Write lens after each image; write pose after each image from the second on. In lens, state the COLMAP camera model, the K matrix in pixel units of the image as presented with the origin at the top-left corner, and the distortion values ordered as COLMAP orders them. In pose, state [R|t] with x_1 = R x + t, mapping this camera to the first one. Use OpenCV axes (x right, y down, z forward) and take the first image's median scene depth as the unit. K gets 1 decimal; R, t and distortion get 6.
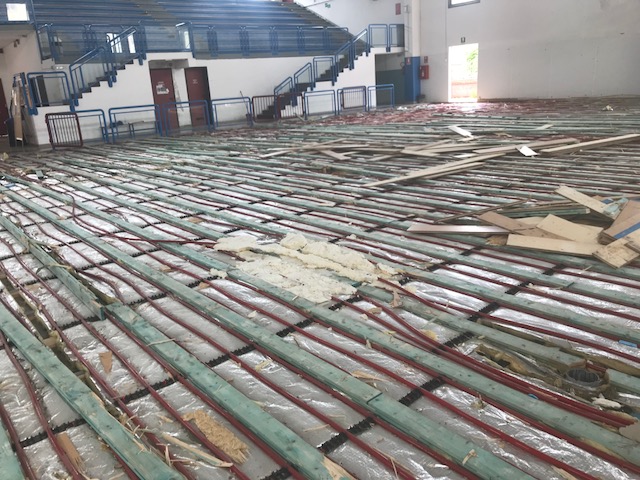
lens RADIAL K [[534.0, 0, 320.0], [0, 534.0, 240.0], [0, 0, 1]] dist [-0.001009, 0.002544]
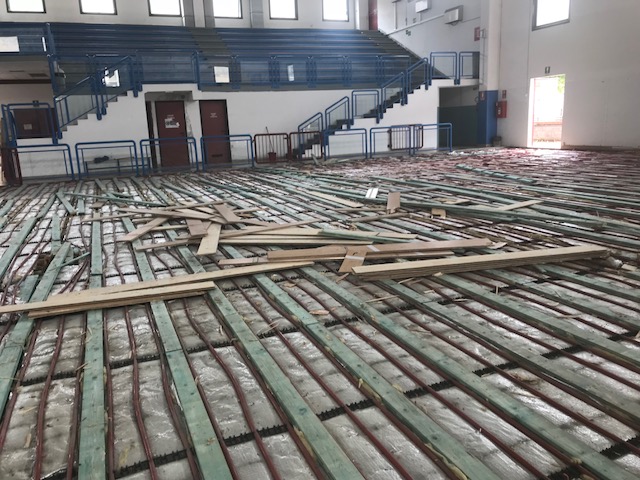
lens RADIAL K [[530.9, 0, 320.0], [0, 530.9, 240.0], [0, 0, 1]] dist [0.007692, 0.007120]
pose [[0.952897, 0.091175, -0.289266, 0.201404], [-0.105770, 0.993768, -0.035196, -0.063720], [0.284254, 0.064134, 0.956602, 0.172177]]
